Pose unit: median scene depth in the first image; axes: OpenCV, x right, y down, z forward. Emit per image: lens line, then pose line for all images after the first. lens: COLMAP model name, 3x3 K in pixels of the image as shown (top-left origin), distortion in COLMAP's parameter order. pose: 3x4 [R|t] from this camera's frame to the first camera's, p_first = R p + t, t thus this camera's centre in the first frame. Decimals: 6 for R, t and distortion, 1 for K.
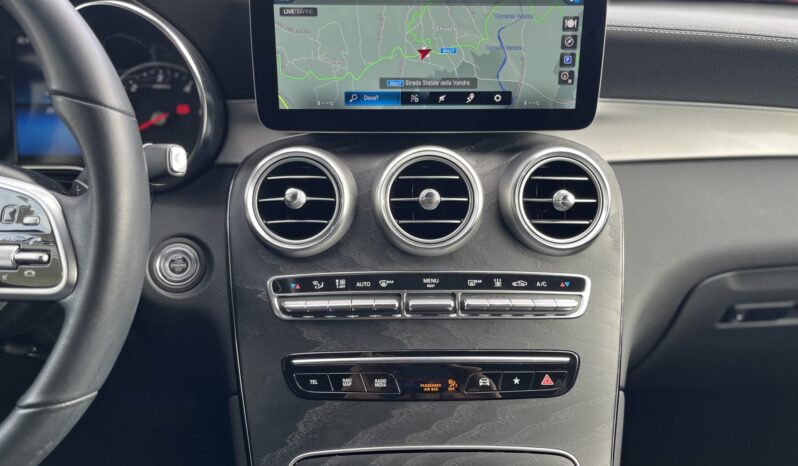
lens RADIAL K [[603.2, 0, 399.0], [0, 603.2, 233.0], [0, 0, 1]] dist [0.069903, -0.102133]
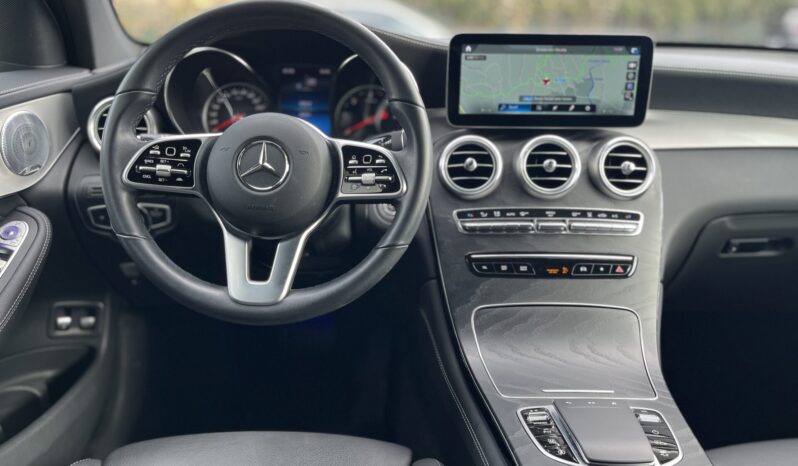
lens RADIAL K [[603.2, 0, 399.0], [0, 603.2, 233.0], [0, 0, 1]] dist [0.069903, -0.102133]
pose [[0.999805, 0.014758, -0.013156, -0.346561], [-0.015272, 0.999089, -0.039845, 0.207501], [0.012556, 0.040038, 0.999119, -0.709543]]
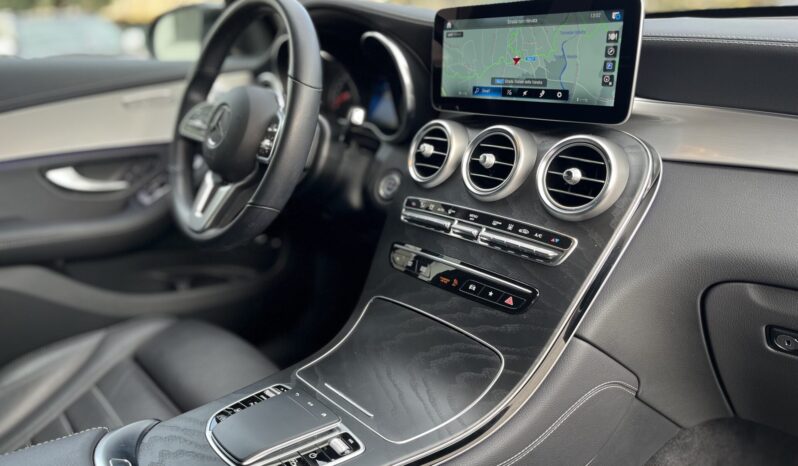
lens RADIAL K [[603.2, 0, 399.0], [0, 603.2, 233.0], [0, 0, 1]] dist [0.069903, -0.102133]
pose [[0.631203, 0.212329, -0.745989, 1.010739], [-0.235180, 0.968914, 0.076787, 0.048719], [0.739103, 0.126973, 0.661517, -0.087829]]
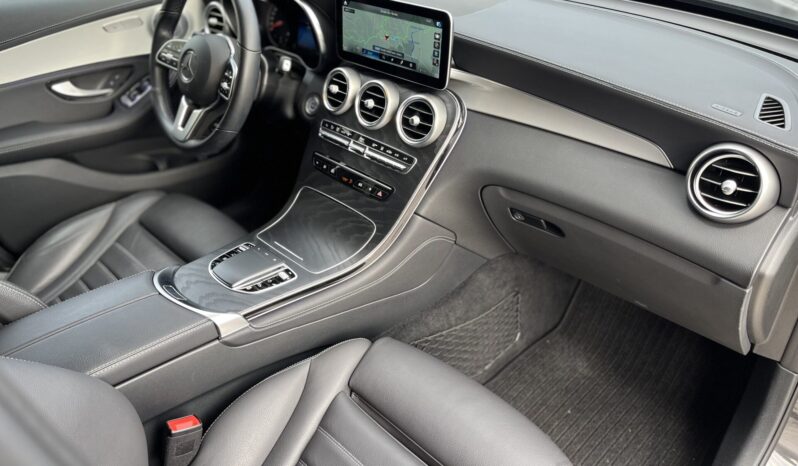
lens RADIAL K [[589.1, 0, 399.0], [0, 589.1, 233.0], [0, 0, 1]] dist [0.063169, -0.103779]
pose [[0.691148, 0.384228, -0.612114, 1.656308], [-0.235159, 0.920437, 0.312242, -0.325753], [0.683385, -0.071861, 0.726513, -0.577772]]
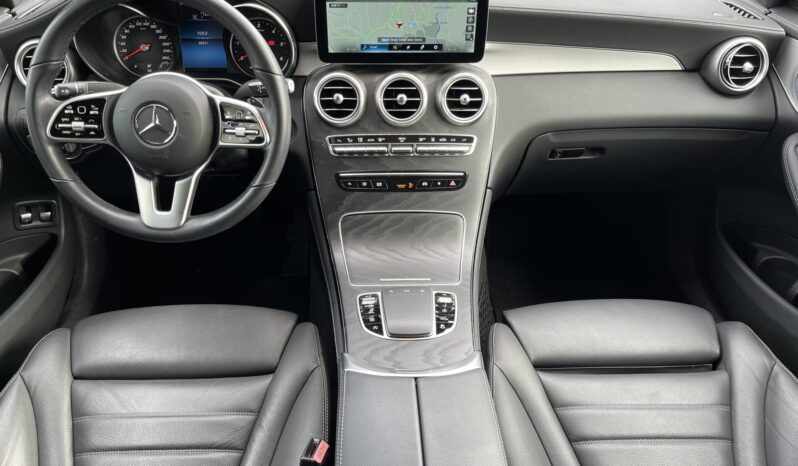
lens RADIAL K [[603.2, 0, 399.0], [0, 603.2, 233.0], [0, 0, 1]] dist [0.069903, -0.102133]
pose [[0.999821, -0.000423, 0.018912, 0.000690], [-0.004566, 0.964789, 0.262984, -0.160092], [-0.018358, -0.263023, 0.964615, -1.153646]]
